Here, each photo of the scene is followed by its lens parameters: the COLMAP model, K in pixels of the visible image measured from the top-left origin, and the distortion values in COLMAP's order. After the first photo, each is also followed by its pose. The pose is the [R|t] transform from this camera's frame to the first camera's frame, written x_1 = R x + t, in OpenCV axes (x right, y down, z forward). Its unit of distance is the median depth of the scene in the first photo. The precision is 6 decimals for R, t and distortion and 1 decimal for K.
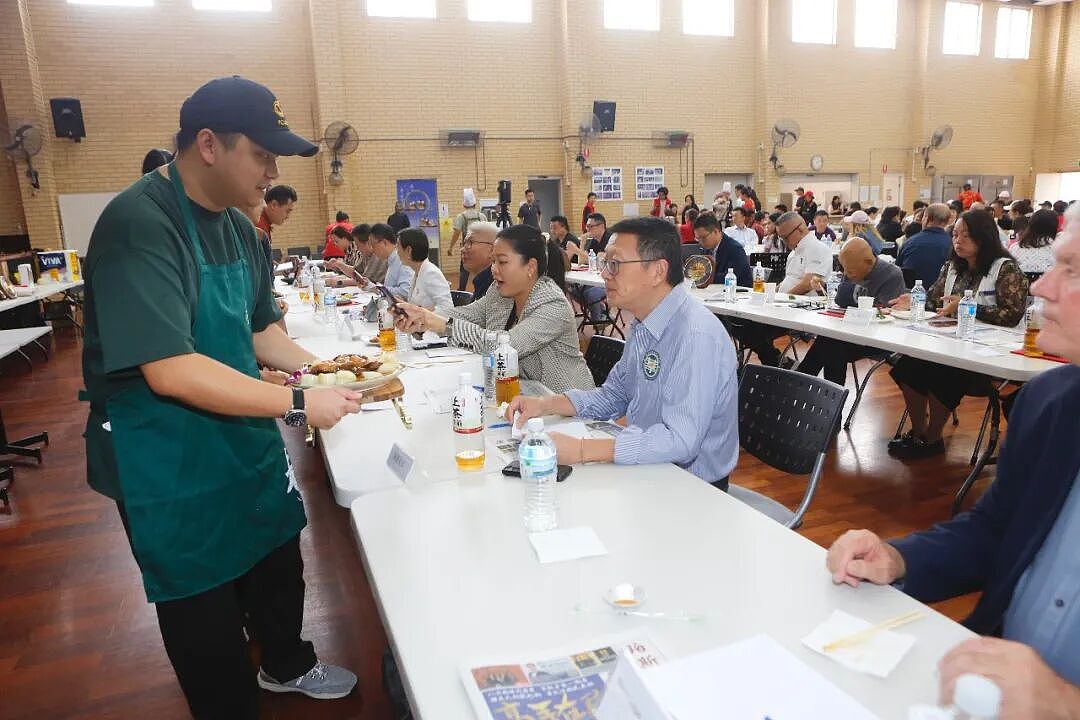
lens RADIAL K [[742.1, 0, 538.9], [0, 742.1, 366.0], [0, 0, 1]] dist [-0.106226, 0.078160]
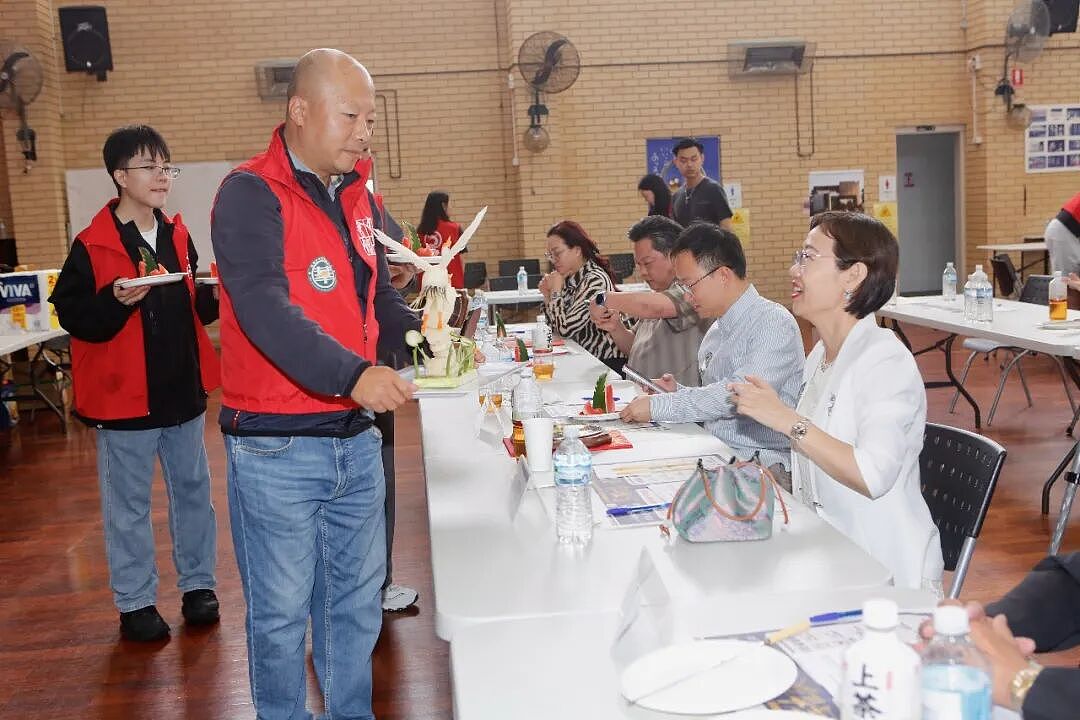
lens RADIAL K [[1226.7, 0, 540.0], [0, 1226.7, 360.0], [0, 0, 1]] dist [-0.041039, 0.093070]
pose [[0.968787, 0.018520, -0.247202, -0.042849], [-0.036982, 0.996844, -0.070248, -0.025343], [0.245121, 0.077198, 0.966414, 0.123920]]
